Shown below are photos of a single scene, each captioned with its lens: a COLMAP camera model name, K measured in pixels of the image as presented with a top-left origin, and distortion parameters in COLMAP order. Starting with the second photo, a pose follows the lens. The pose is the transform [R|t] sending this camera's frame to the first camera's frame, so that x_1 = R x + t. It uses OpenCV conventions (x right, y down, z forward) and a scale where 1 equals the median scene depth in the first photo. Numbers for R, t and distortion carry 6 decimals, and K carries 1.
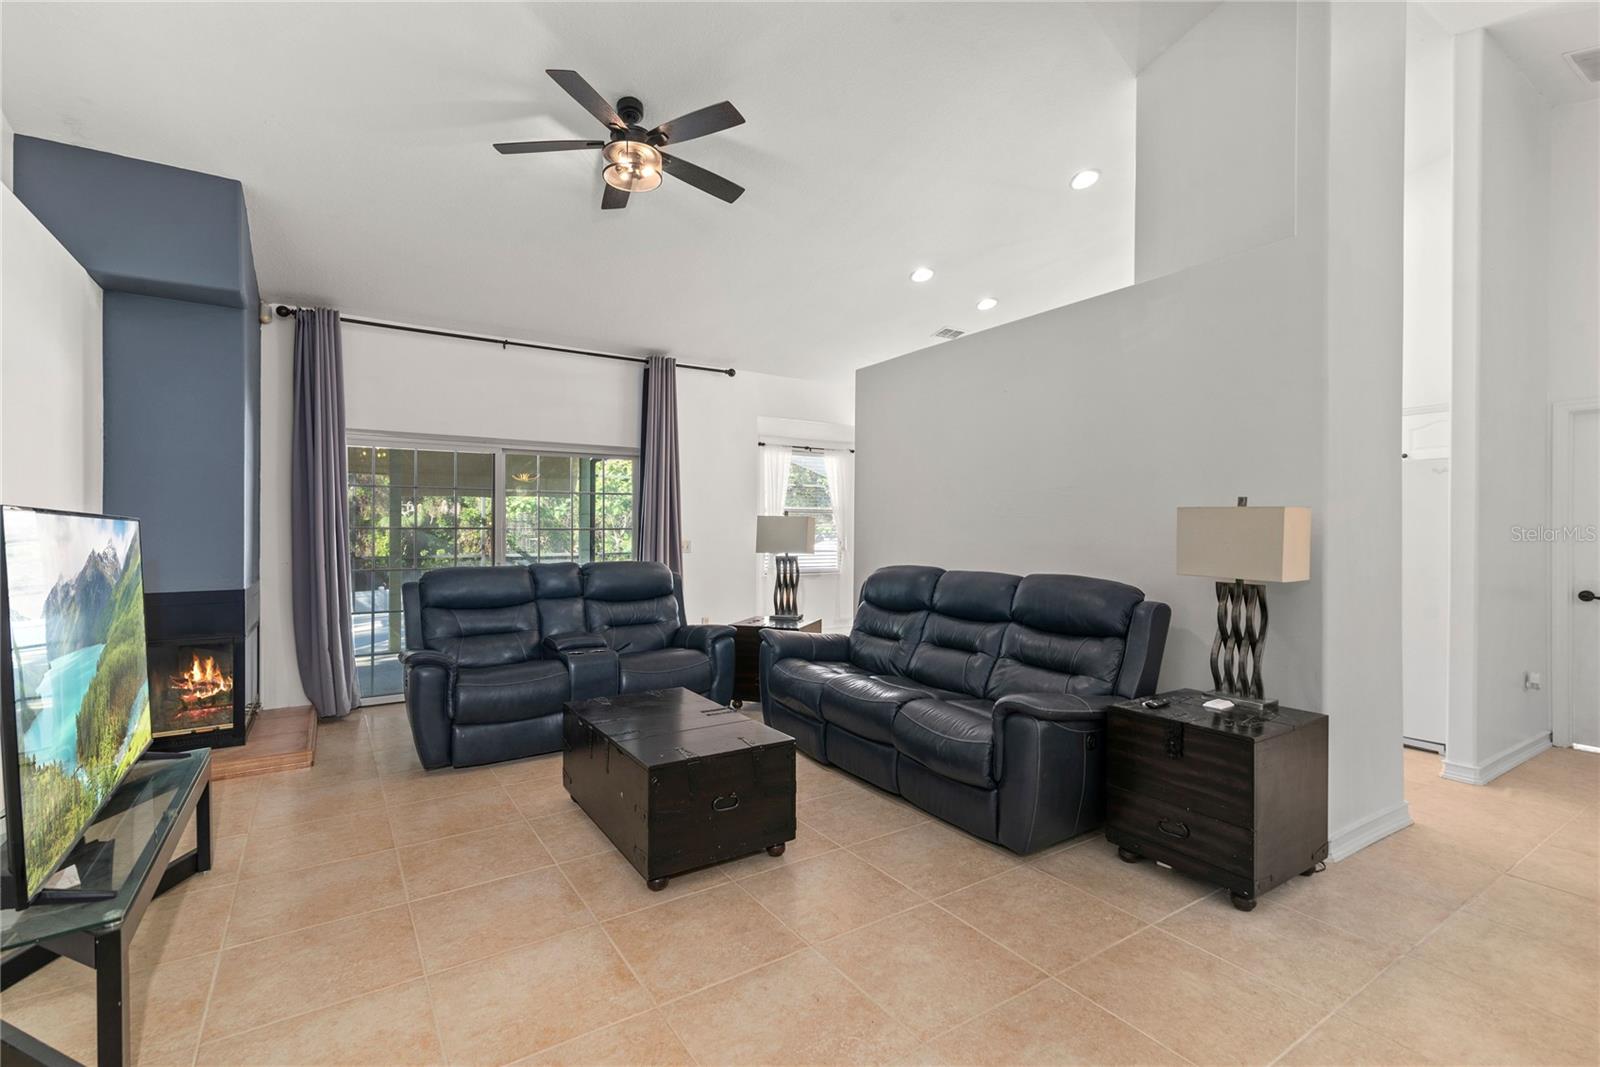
lens RADIAL K [[721.0, 0, 805.6], [0, 721.0, 532.2], [0, 0, 1]] dist [0.011348, 0.000036]
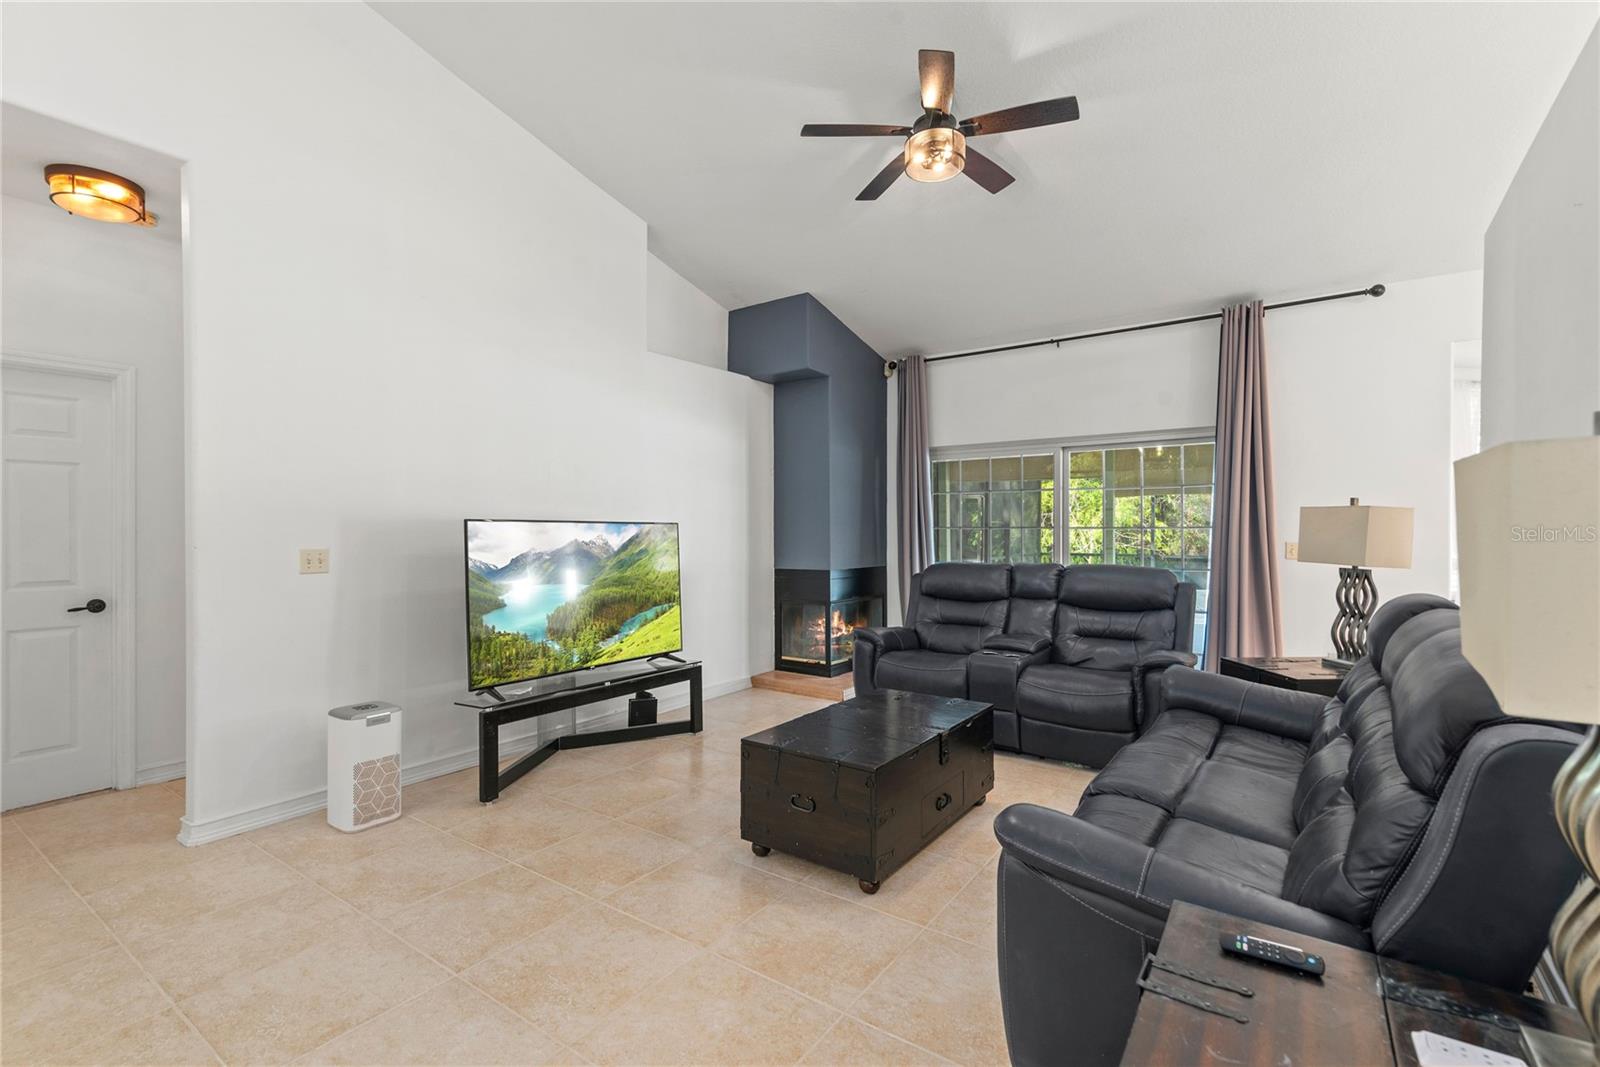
lens RADIAL K [[721.0, 0, 786.6], [0, 721.0, 529.6], [0, 0, 1]] dist [0.011348, 0.000036]
pose [[0.352851, 0.004912, -0.935667, 0.399273], [0.003850, 0.999970, 0.006702, -0.009058], [0.935672, -0.005967, 0.352821, 0.301831]]
